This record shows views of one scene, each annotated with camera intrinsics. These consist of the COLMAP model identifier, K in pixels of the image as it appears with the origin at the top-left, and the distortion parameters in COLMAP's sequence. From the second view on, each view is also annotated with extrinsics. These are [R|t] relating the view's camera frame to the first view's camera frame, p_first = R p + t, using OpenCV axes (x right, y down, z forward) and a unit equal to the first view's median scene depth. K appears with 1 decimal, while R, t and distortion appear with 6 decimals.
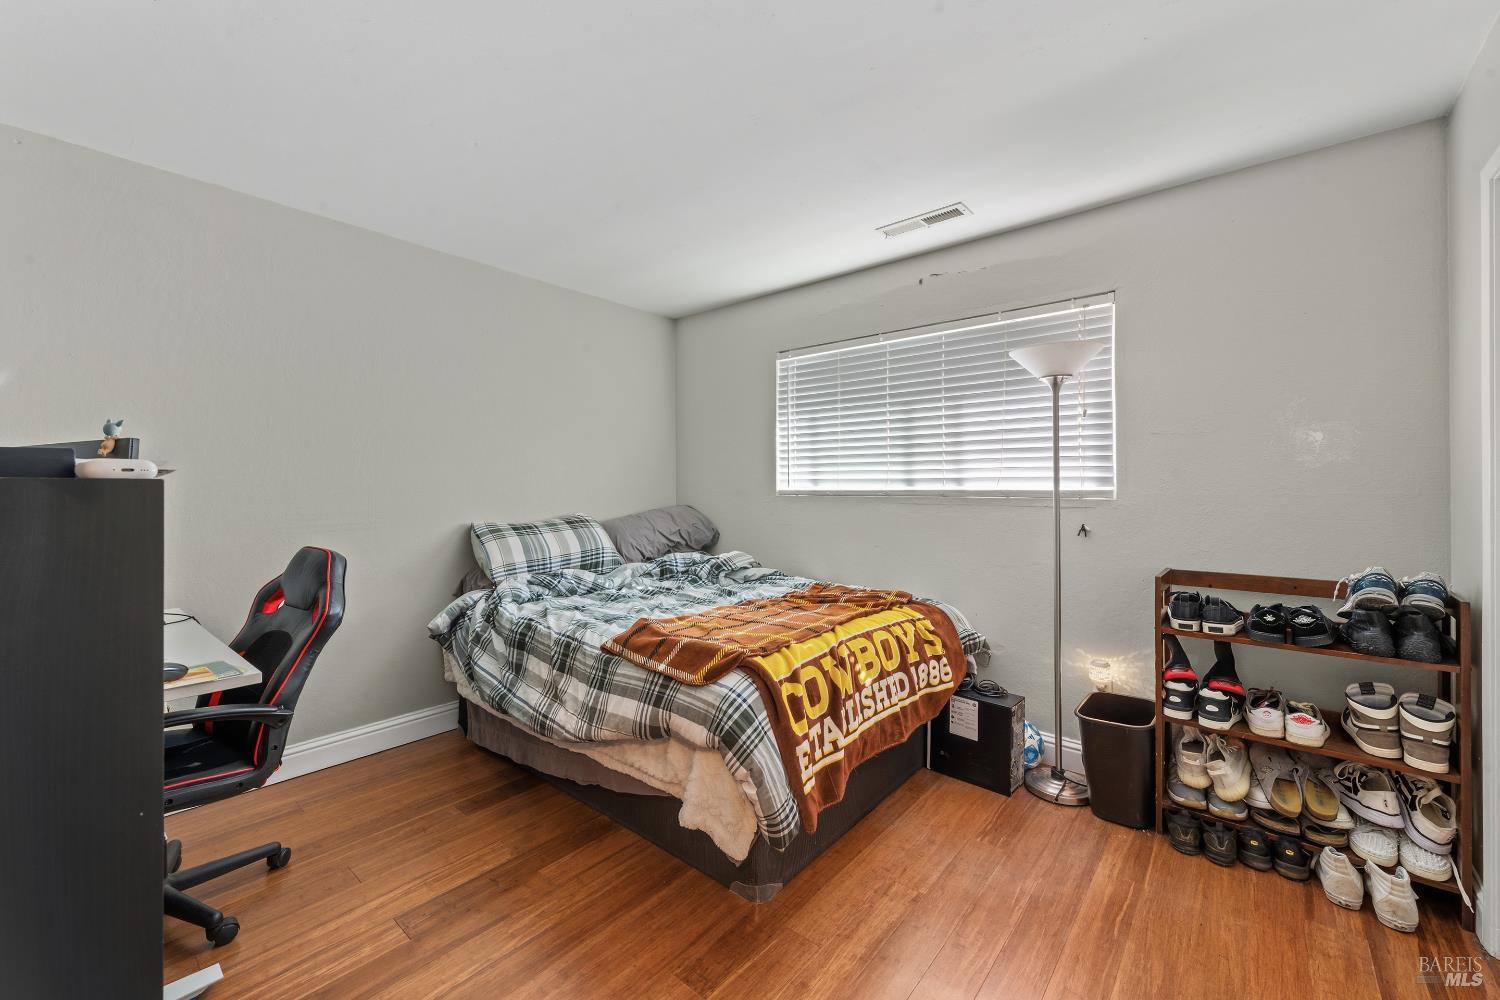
lens RADIAL K [[597.4, 0, 757.6], [0, 597.4, 491.5], [0, 0, 1]] dist [0.008642, -0.000218]
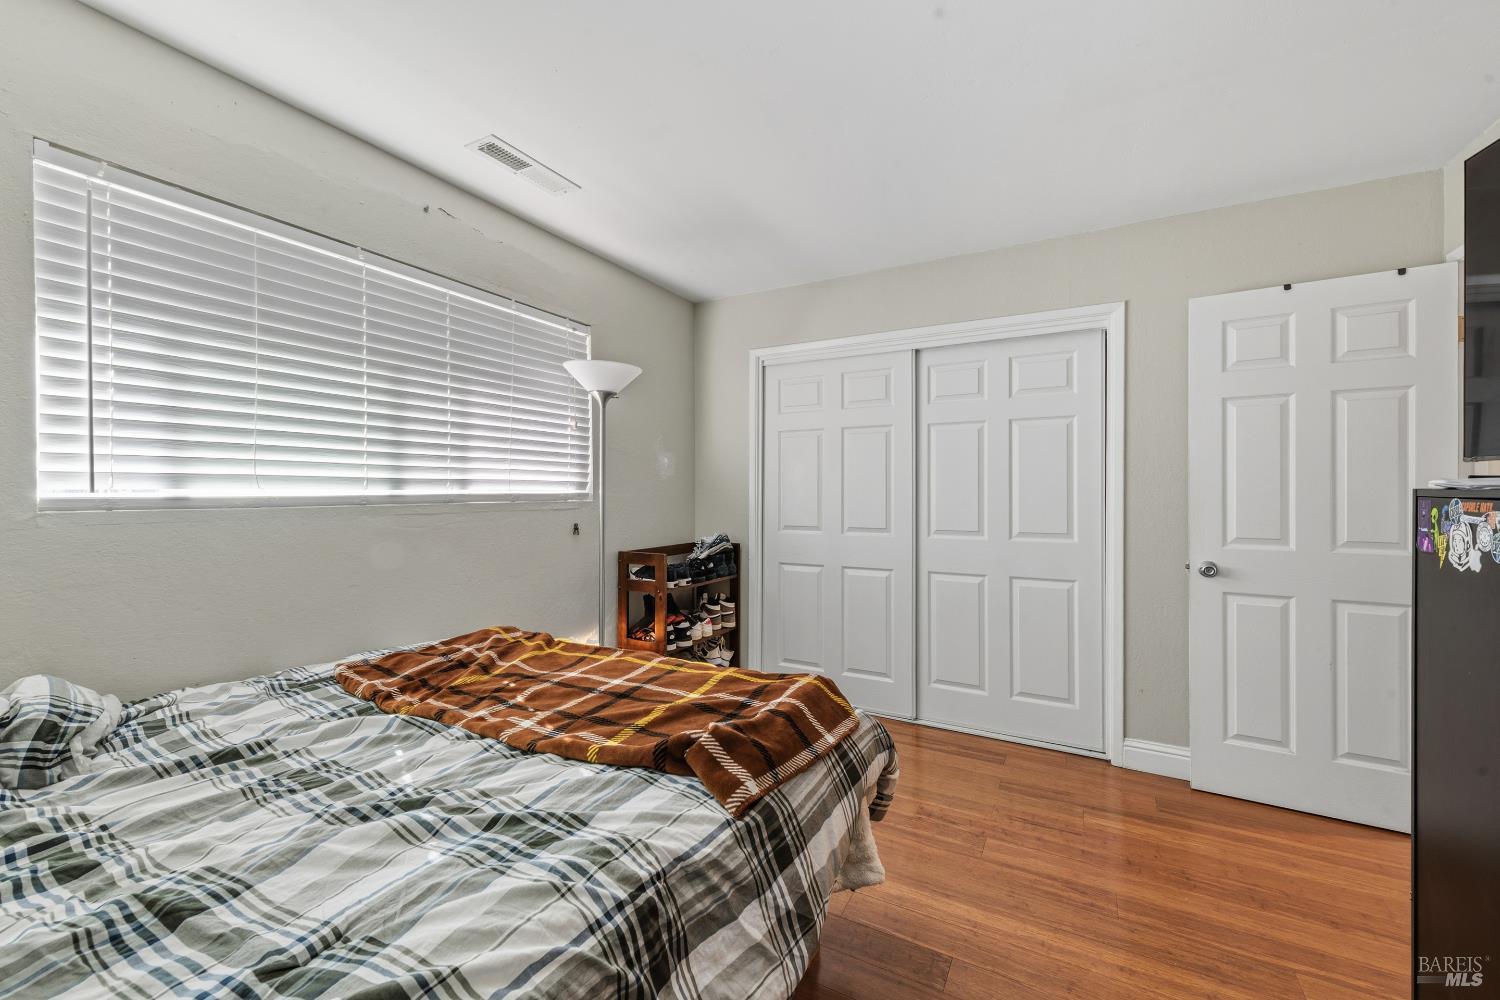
lens RADIAL K [[597.4, 0, 757.6], [0, 597.4, 491.5], [0, 0, 1]] dist [0.008642, -0.000218]
pose [[-0.199464, -0.002747, 0.979901, -0.540252], [0.006637, 0.999969, 0.004154, -0.007113], [-0.979883, 0.007332, -0.199440, 0.774362]]
